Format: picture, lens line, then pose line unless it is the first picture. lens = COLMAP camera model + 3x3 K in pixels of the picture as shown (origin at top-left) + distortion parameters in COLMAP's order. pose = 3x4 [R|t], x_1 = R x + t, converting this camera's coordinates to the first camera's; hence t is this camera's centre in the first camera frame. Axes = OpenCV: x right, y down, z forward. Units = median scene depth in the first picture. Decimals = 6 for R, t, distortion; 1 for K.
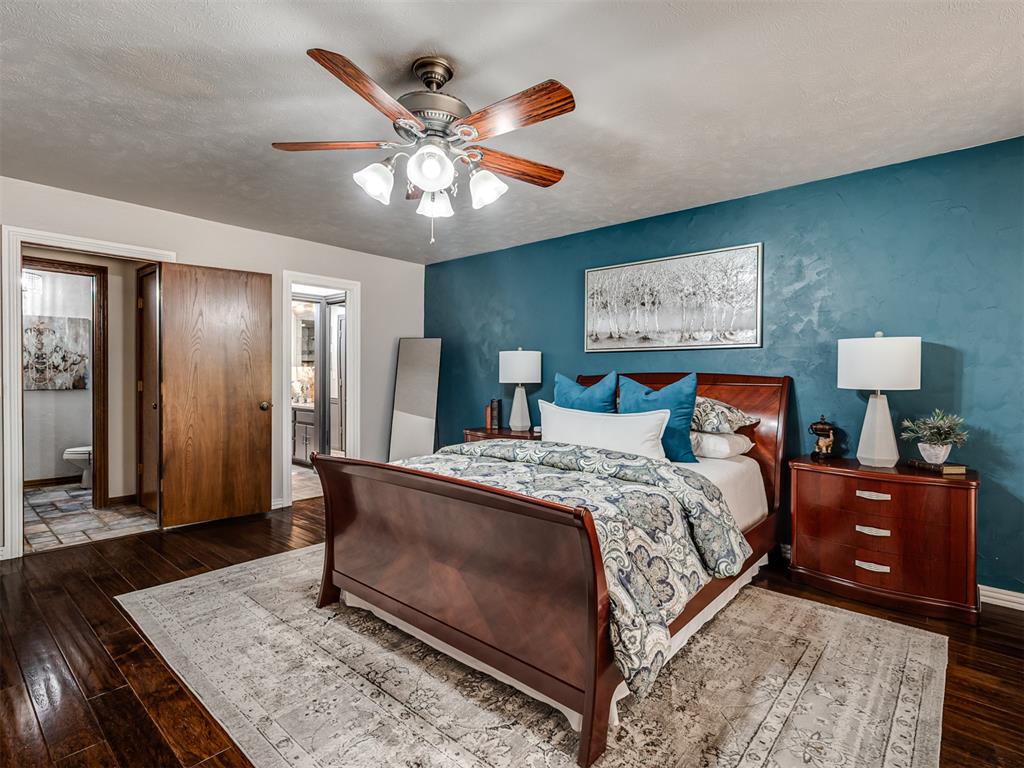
lens RADIAL K [[510.4, 0, 516.3], [0, 510.4, 385.1], [0, 0, 1]] dist [-0.003178, -0.000491]
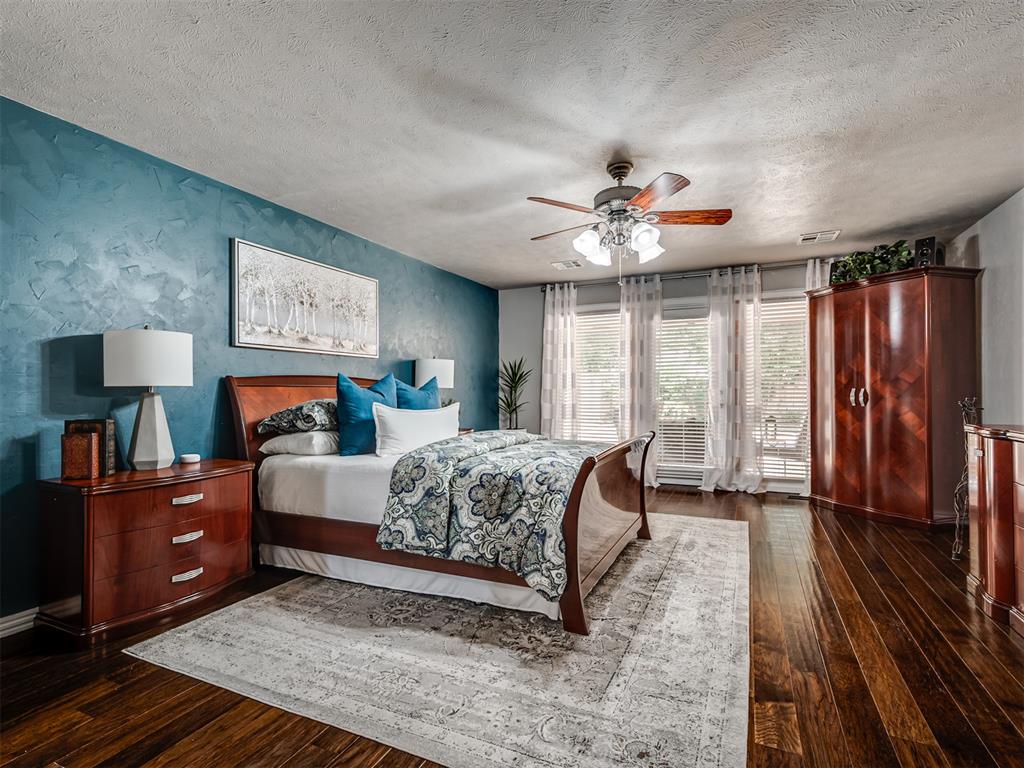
lens RADIAL K [[510.4, 0, 516.3], [0, 510.4, 385.1], [0, 0, 1]] dist [-0.003178, -0.000491]
pose [[-0.278712, 0.004240, 0.960365, -1.337295], [0.018570, 0.999827, 0.000975, 0.003435], [-0.960195, 0.018106, -0.278742, 1.510164]]
